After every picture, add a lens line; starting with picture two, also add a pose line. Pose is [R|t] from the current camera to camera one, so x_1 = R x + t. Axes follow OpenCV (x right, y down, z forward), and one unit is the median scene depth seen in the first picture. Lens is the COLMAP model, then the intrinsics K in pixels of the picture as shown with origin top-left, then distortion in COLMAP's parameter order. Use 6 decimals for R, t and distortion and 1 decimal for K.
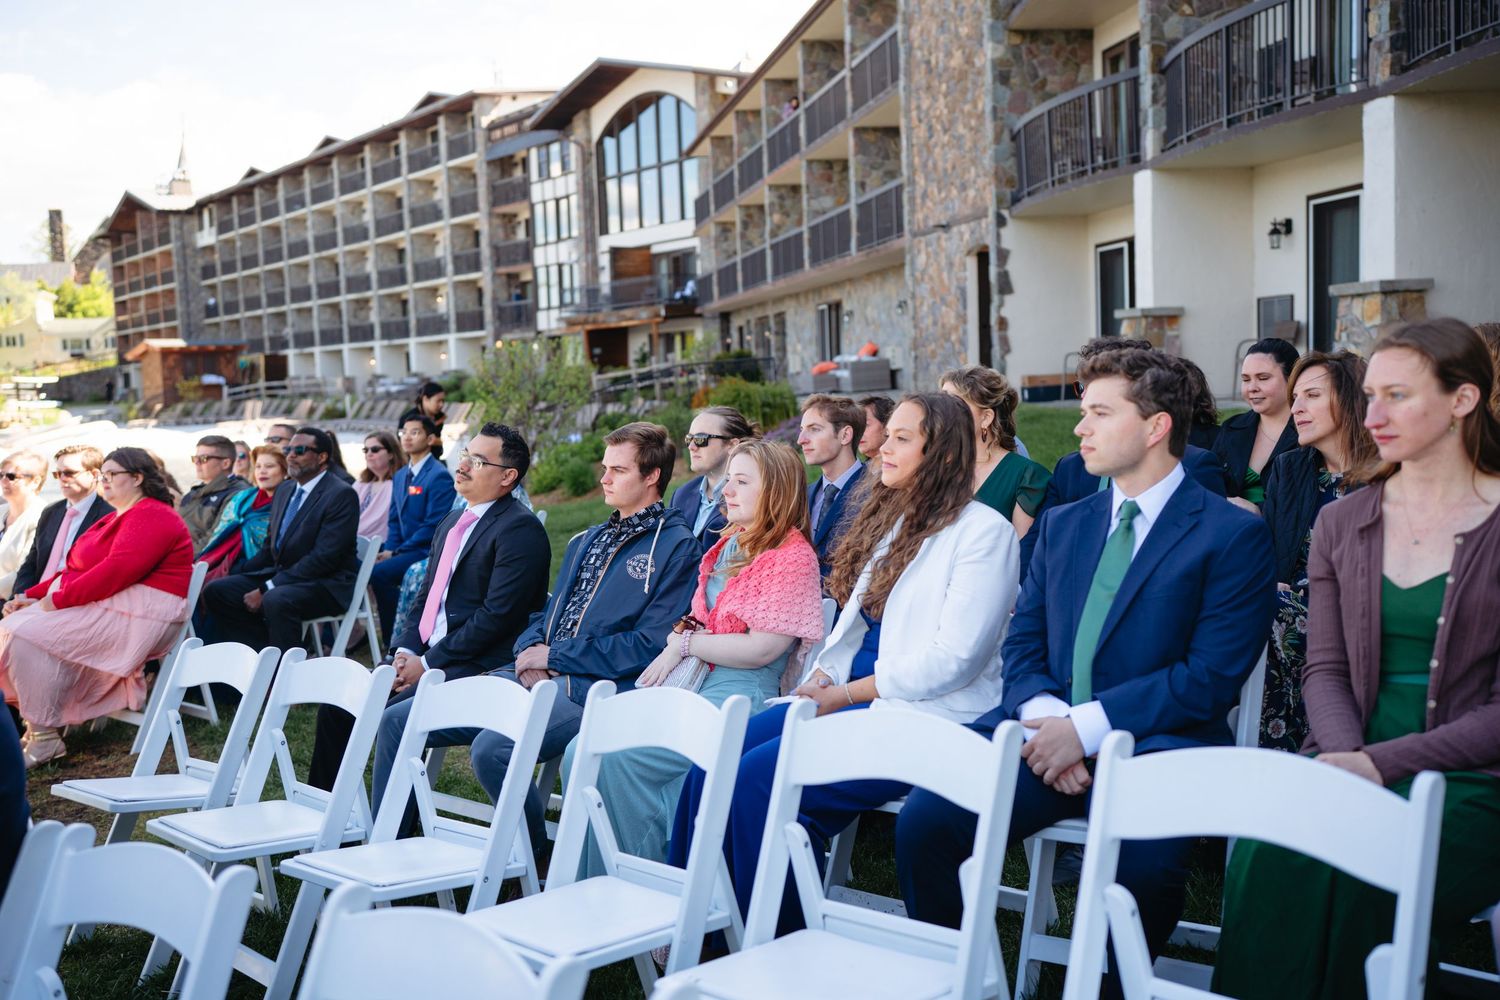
lens RADIAL K [[1452.6, 0, 709.4], [0, 1452.6, 492.8], [0, 0, 1]] dist [0.008363, 0.023944]
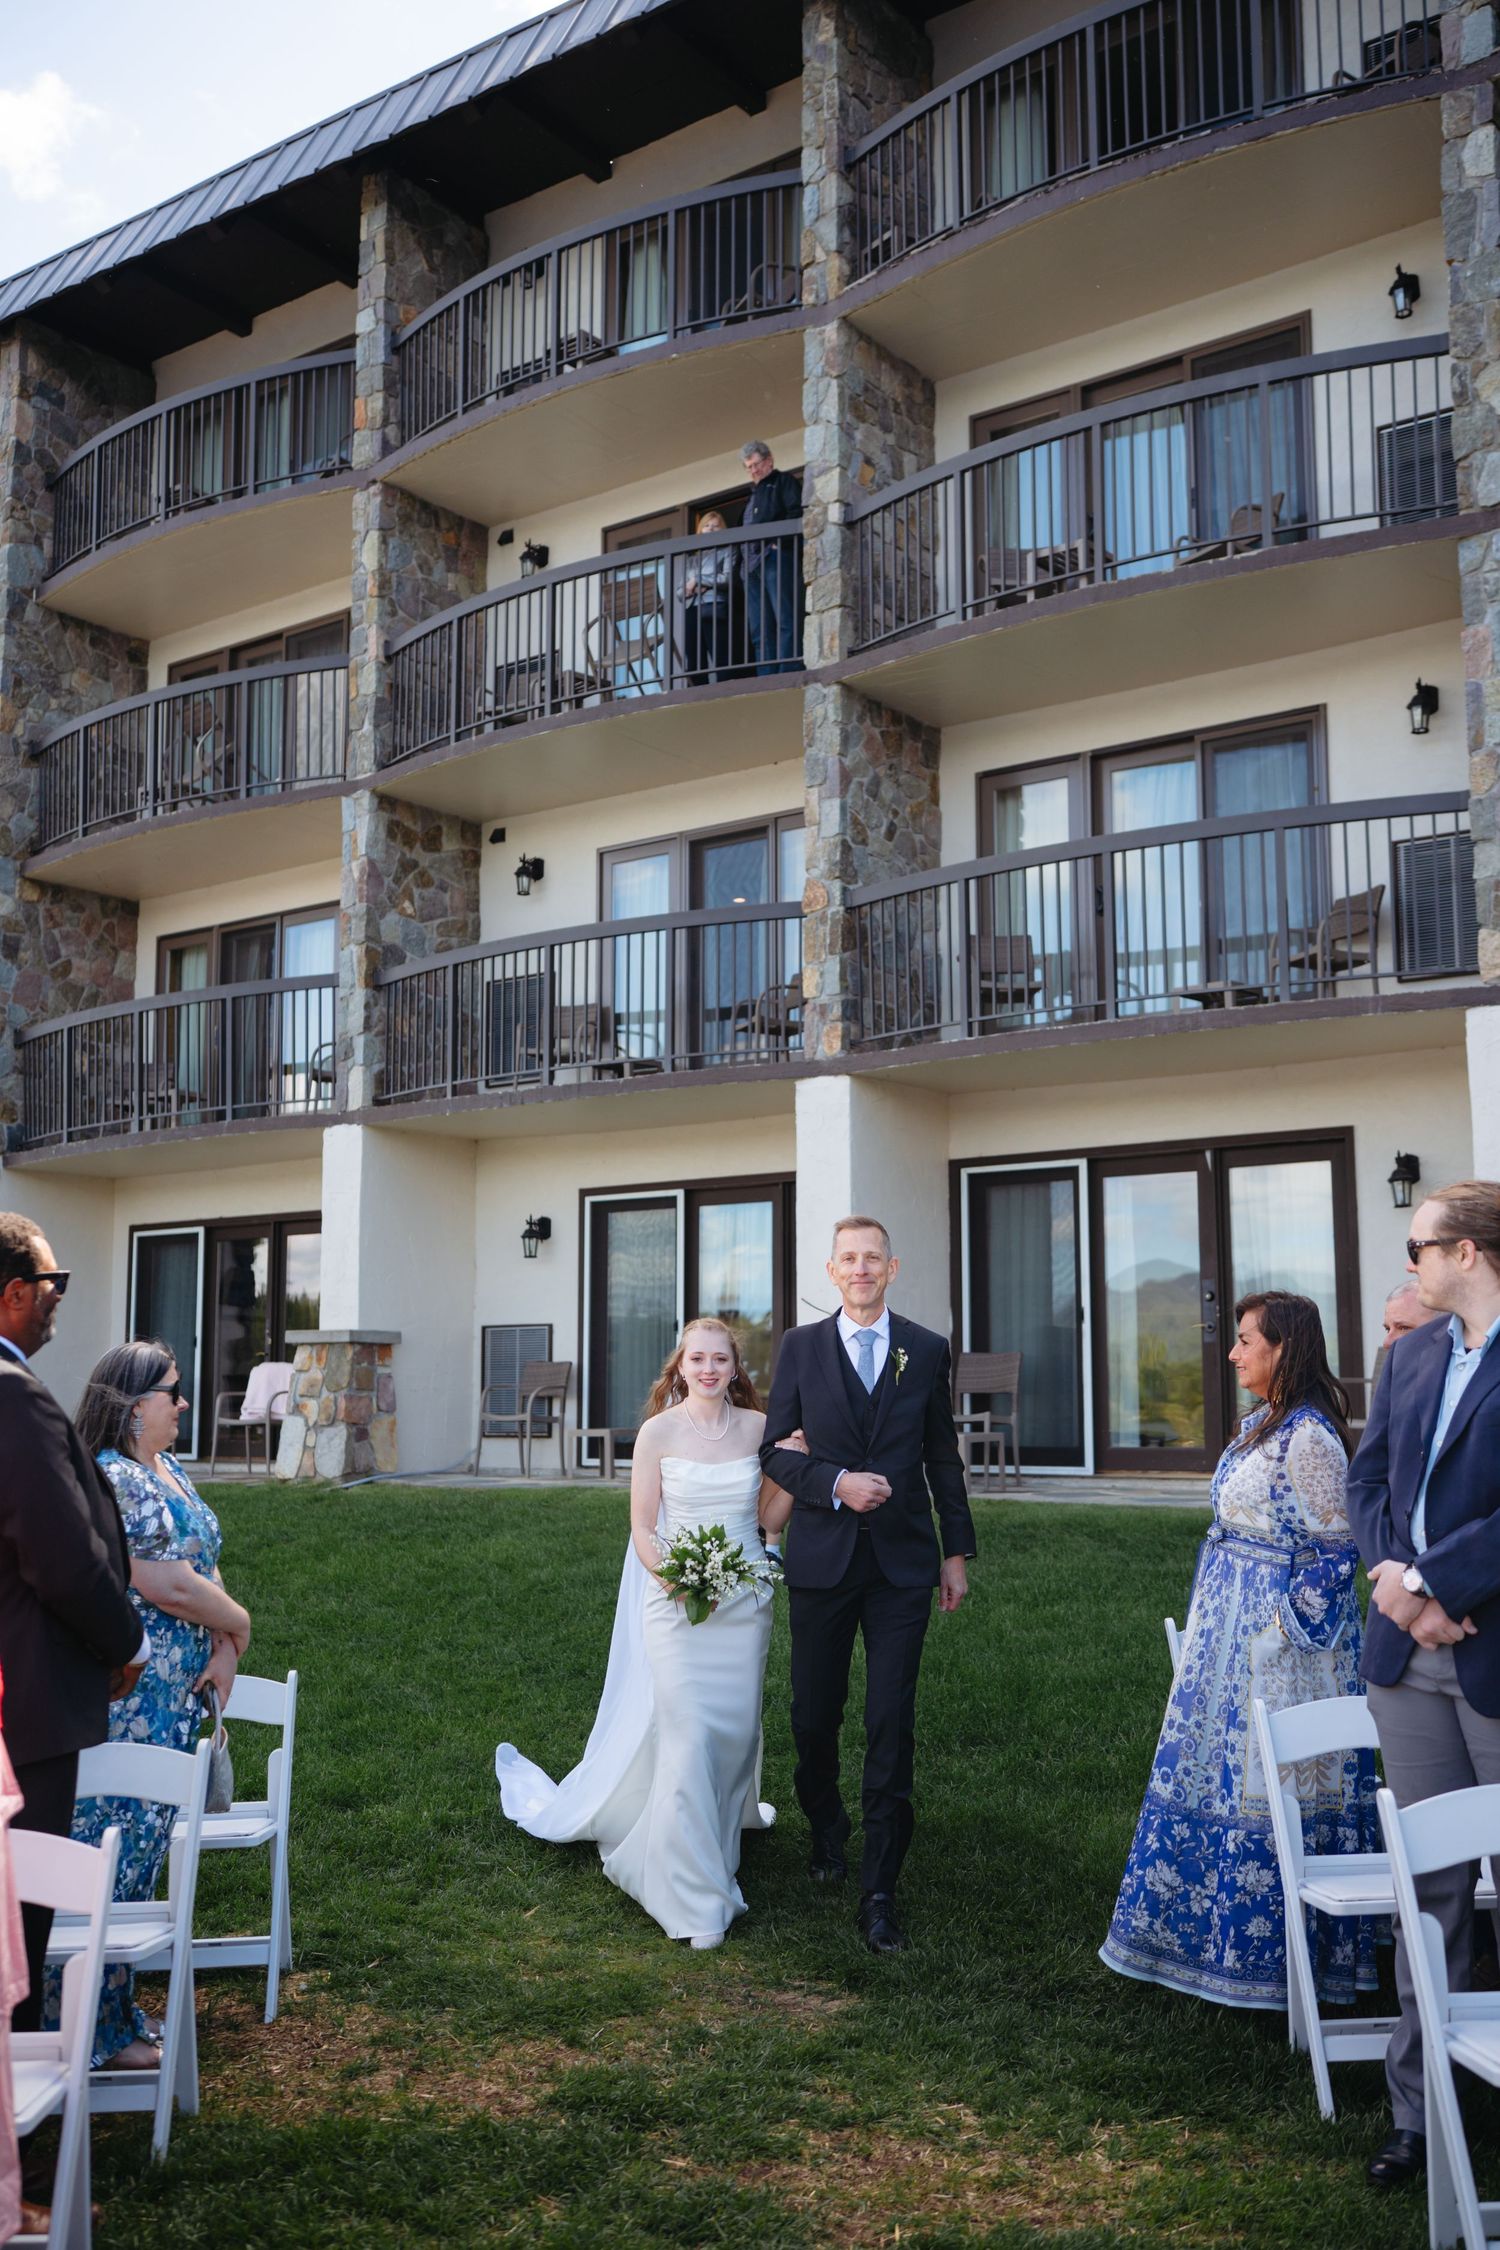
lens RADIAL K [[2170.7, 0, 750.0], [0, 2170.7, 1125.0], [0, 0, 1]] dist [0.002155, -0.003425]
pose [[0.704398, 0.125415, 0.698638, -0.195244], [0.034704, 0.977004, -0.210376, -0.004232], [-0.708956, 0.172433, 0.683848, 0.138573]]
